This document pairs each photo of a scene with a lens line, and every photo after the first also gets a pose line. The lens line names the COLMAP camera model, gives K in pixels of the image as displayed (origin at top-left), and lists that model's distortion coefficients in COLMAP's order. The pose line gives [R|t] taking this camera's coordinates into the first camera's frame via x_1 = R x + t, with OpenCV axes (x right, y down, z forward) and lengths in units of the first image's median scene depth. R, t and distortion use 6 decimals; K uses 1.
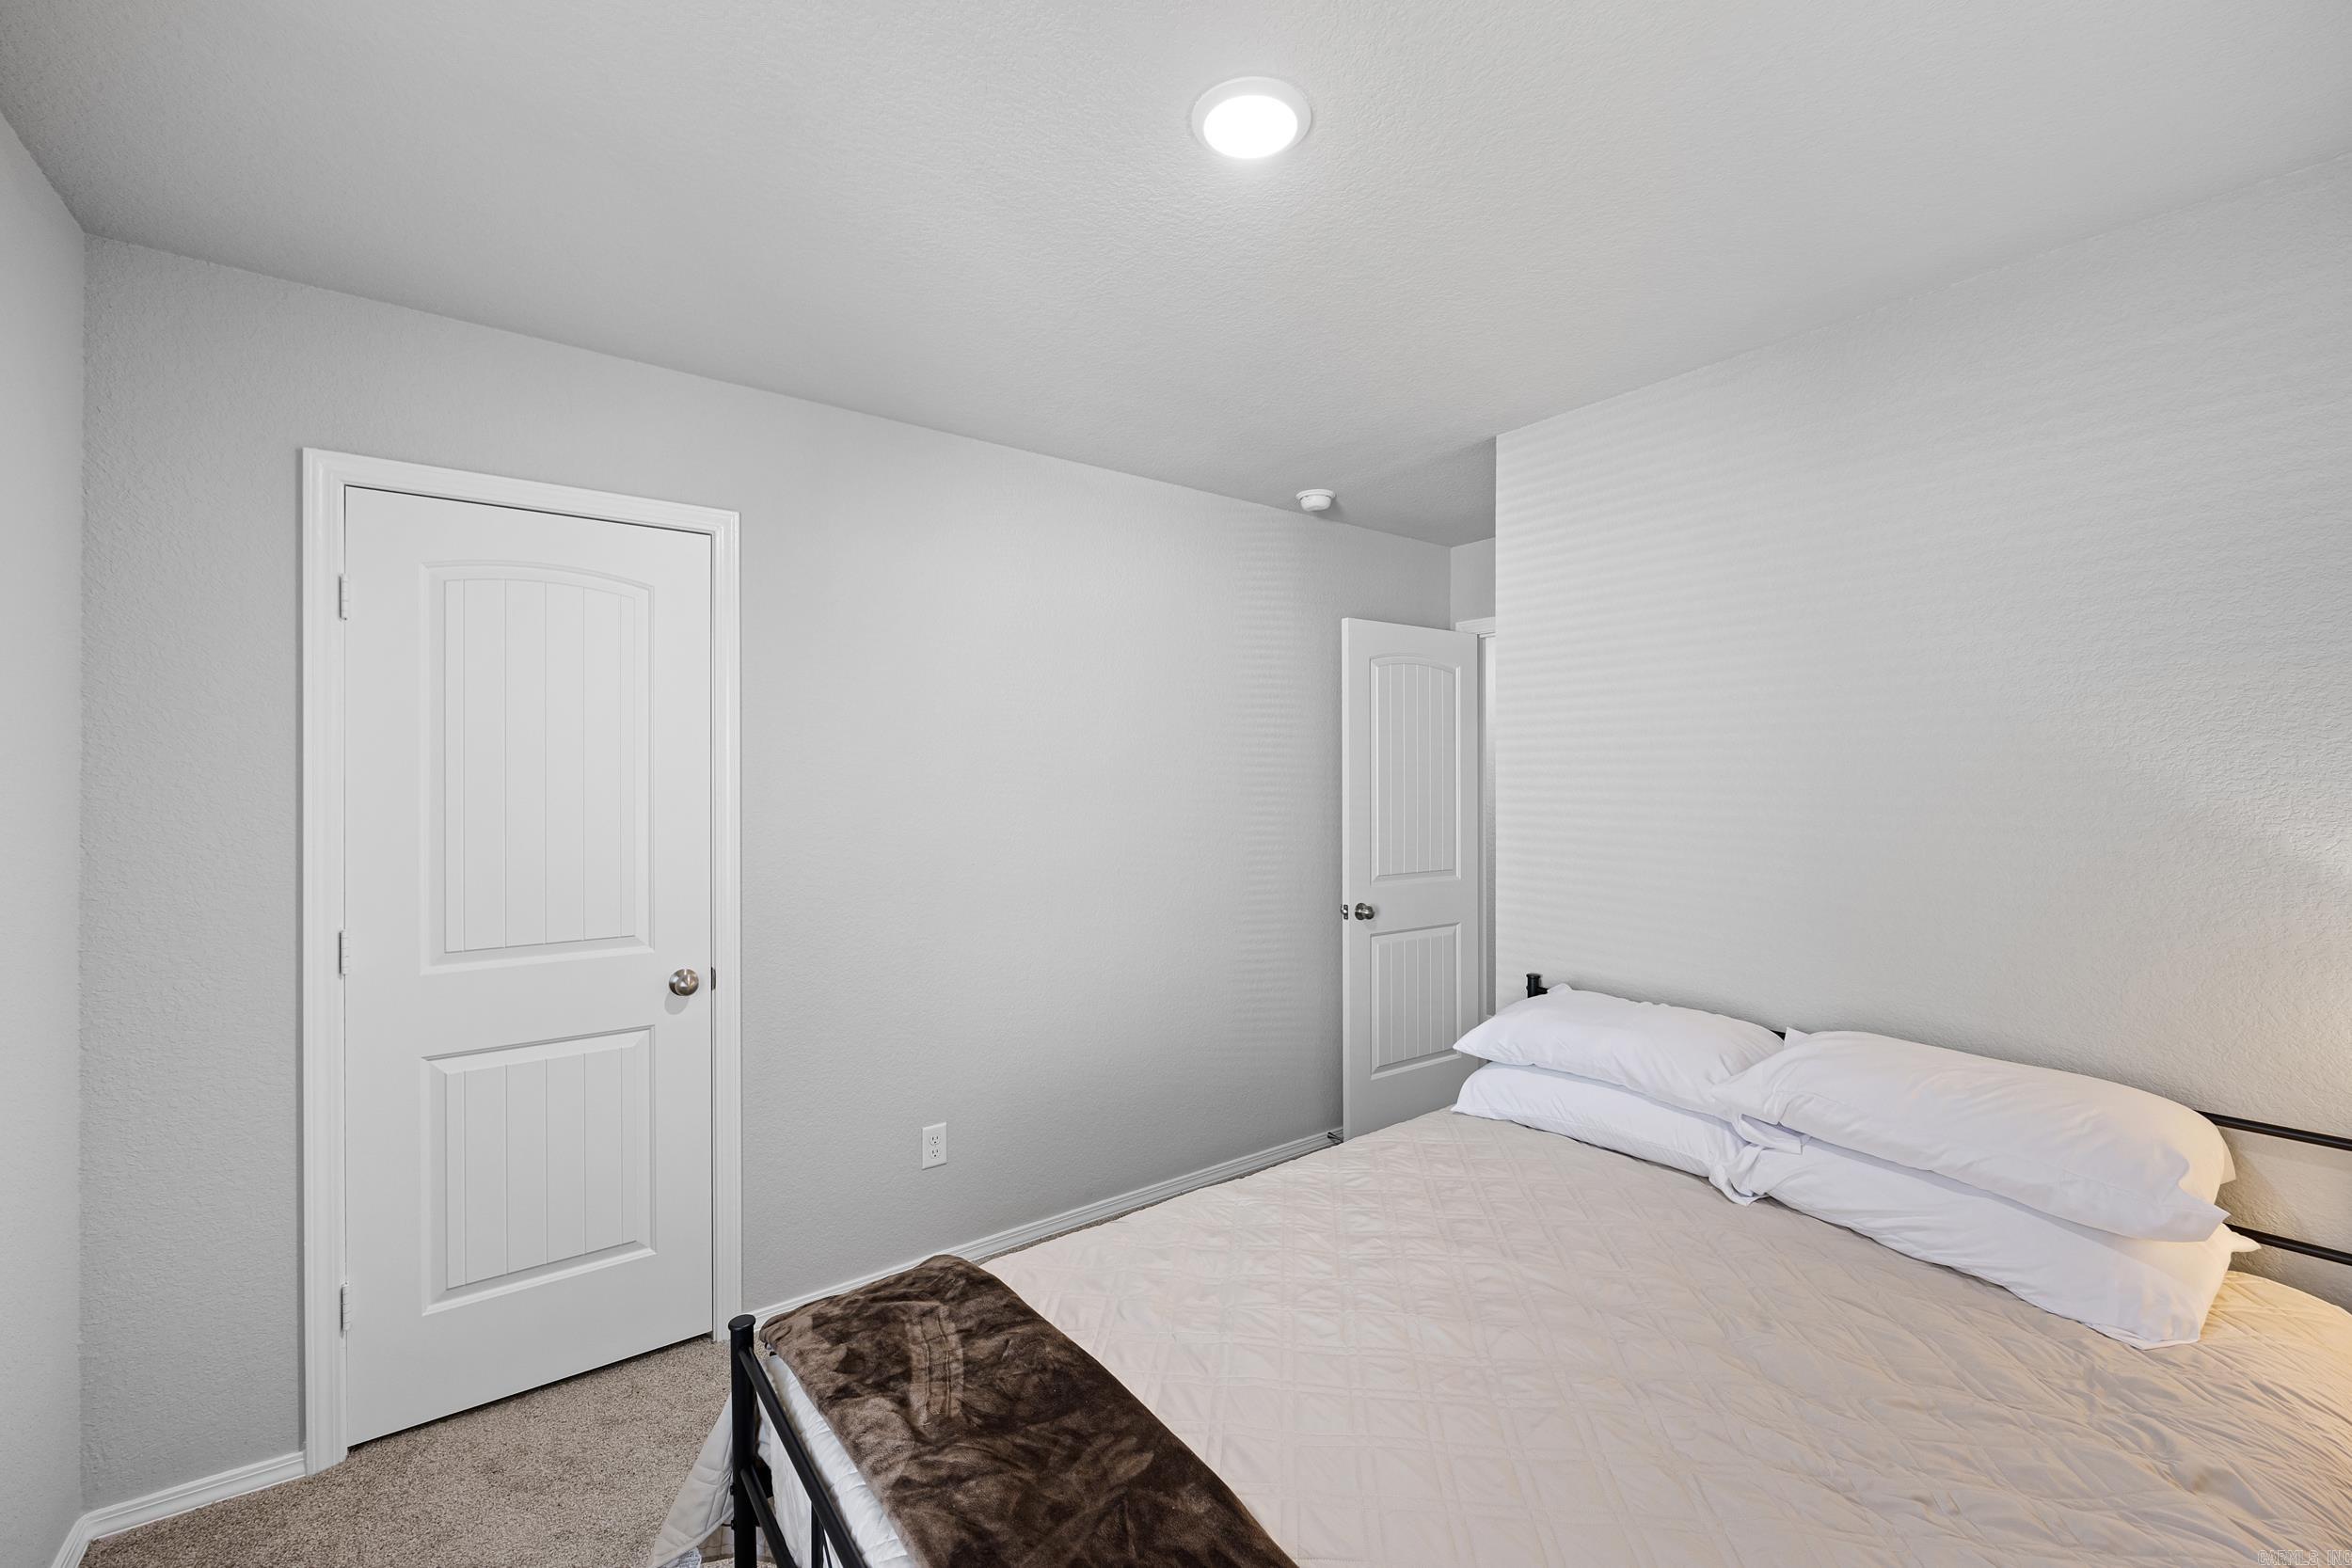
lens RADIAL K [[945.8, 0, 1174.0], [0, 945.8, 779.7], [0, 0, 1]] dist [0.001160, 0.000149]
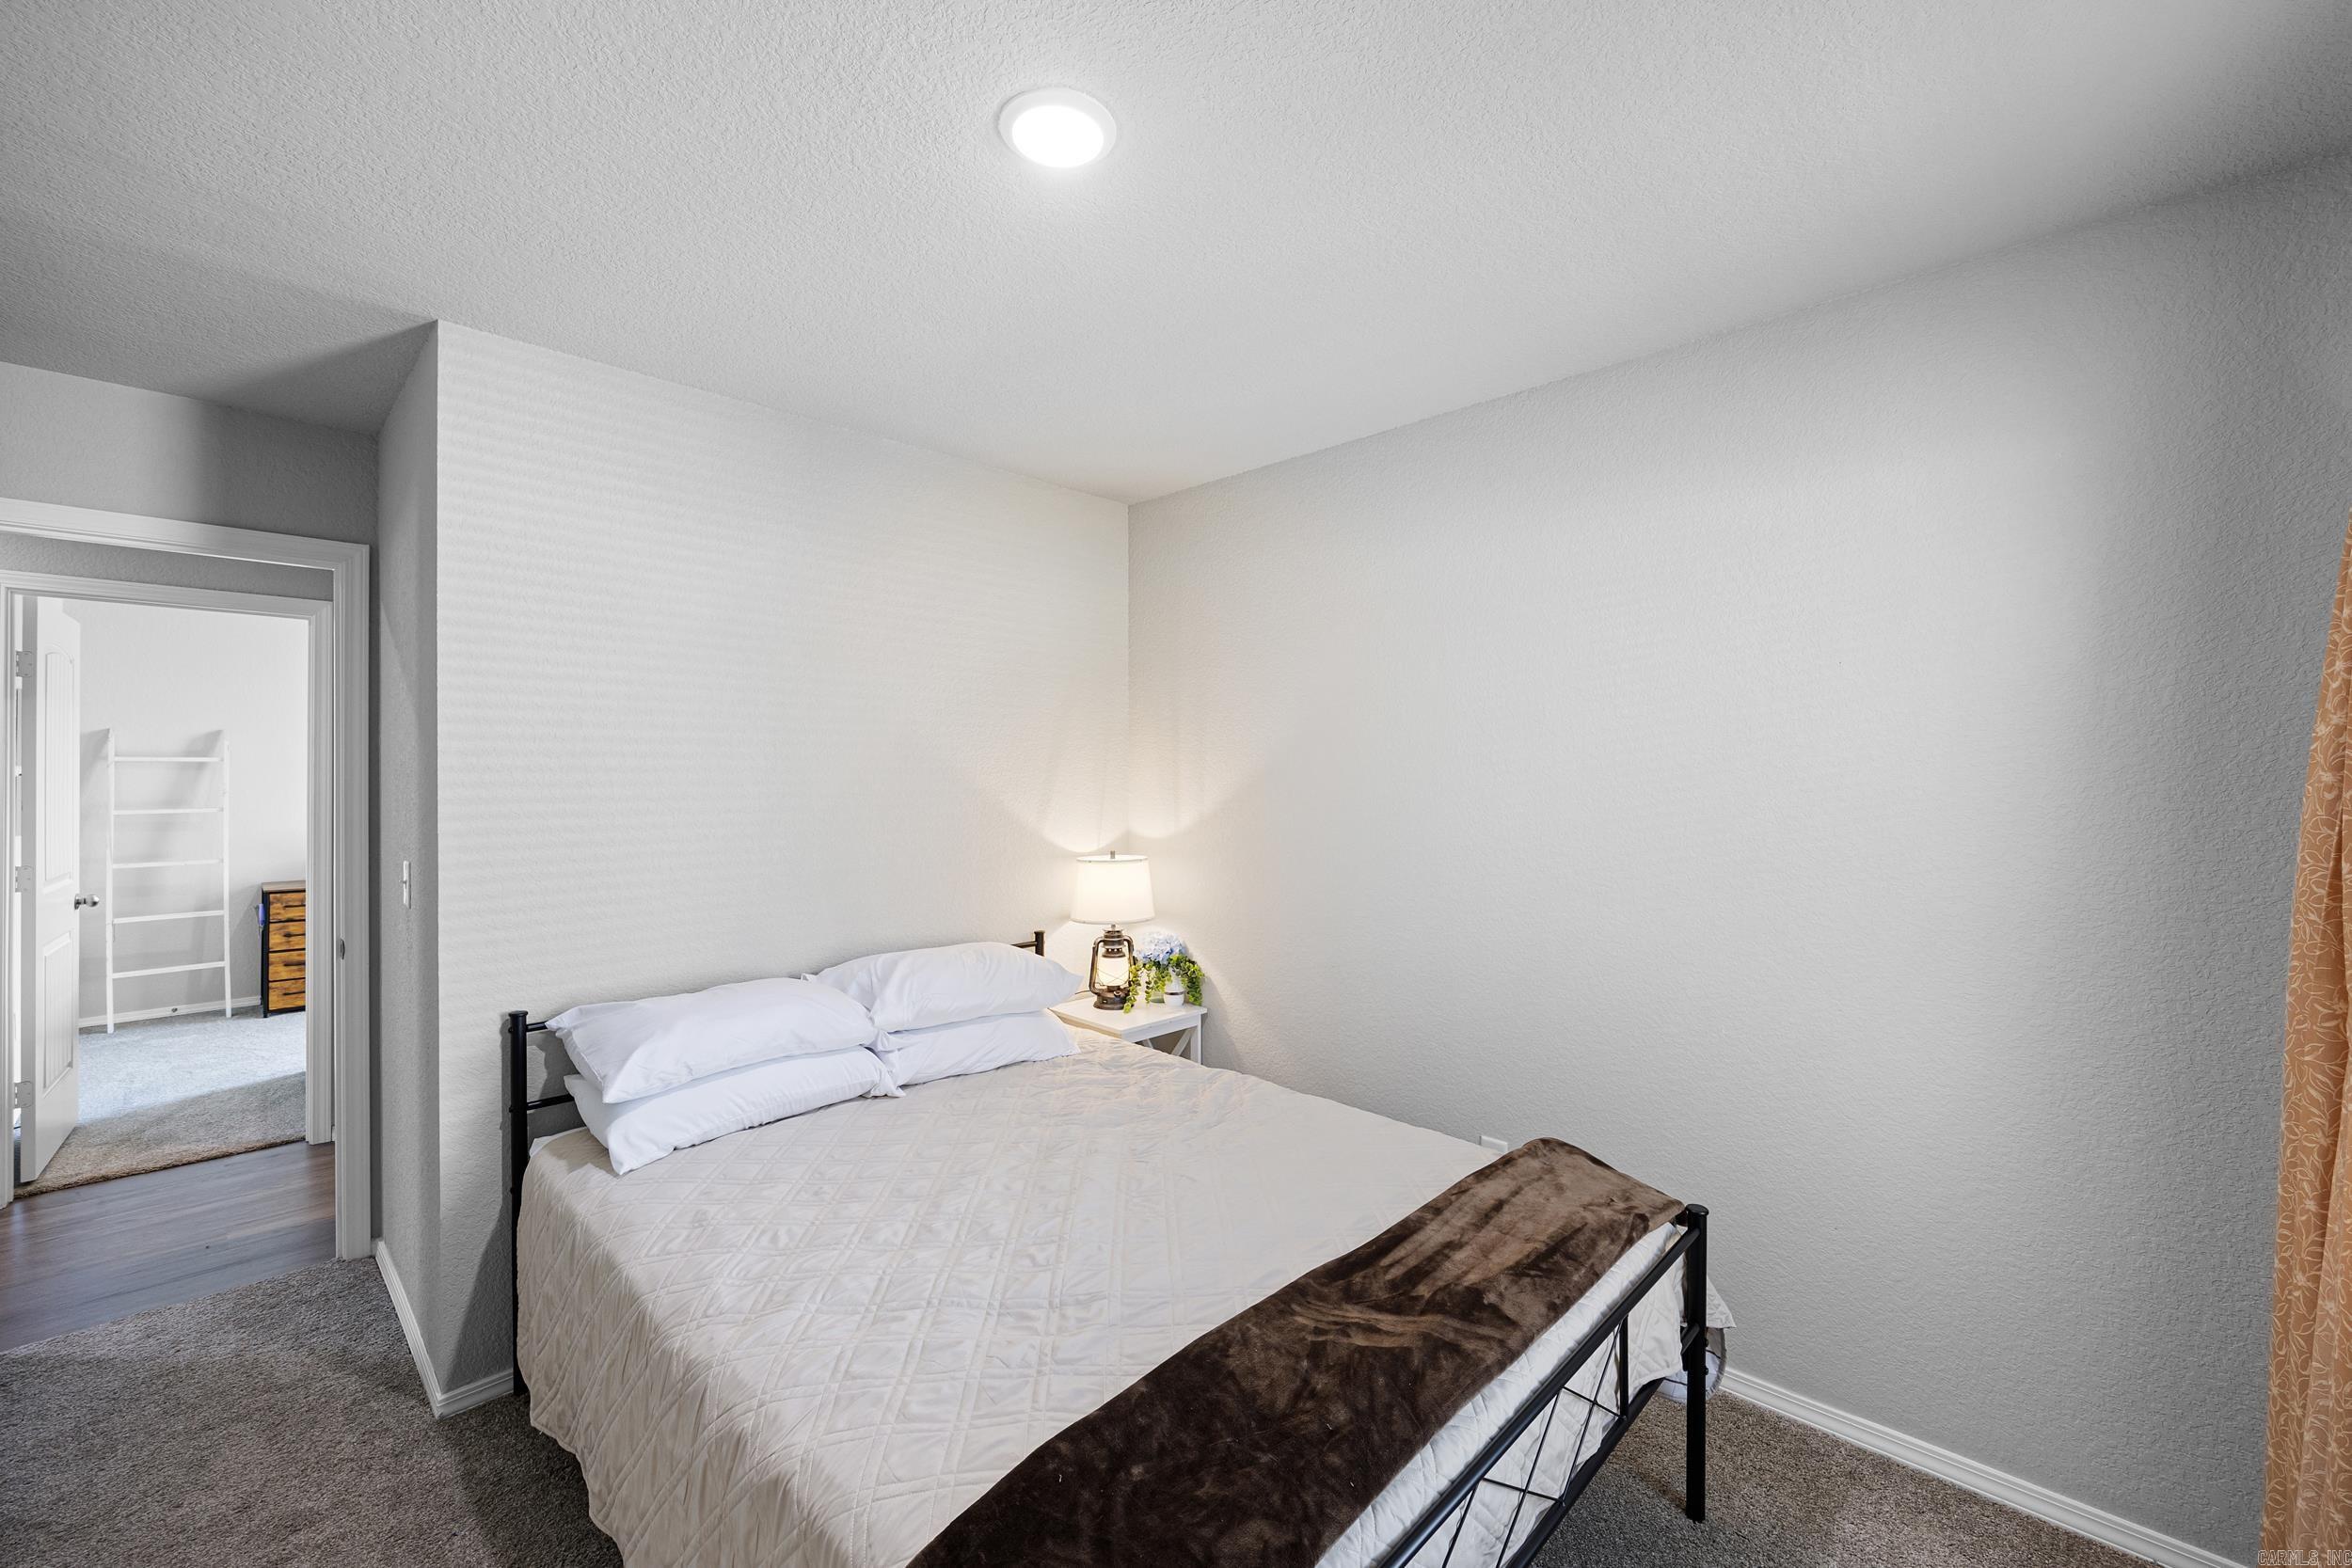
lens RADIAL K [[945.8, 0, 1174.0], [0, 945.8, 779.7], [0, 0, 1]] dist [0.001160, 0.000149]
pose [[-0.156385, -0.001876, 0.987694, -0.729176], [0.000403, 0.999998, 0.001963, 0.001587], [-0.987696, 0.000705, -0.156384, 0.784192]]
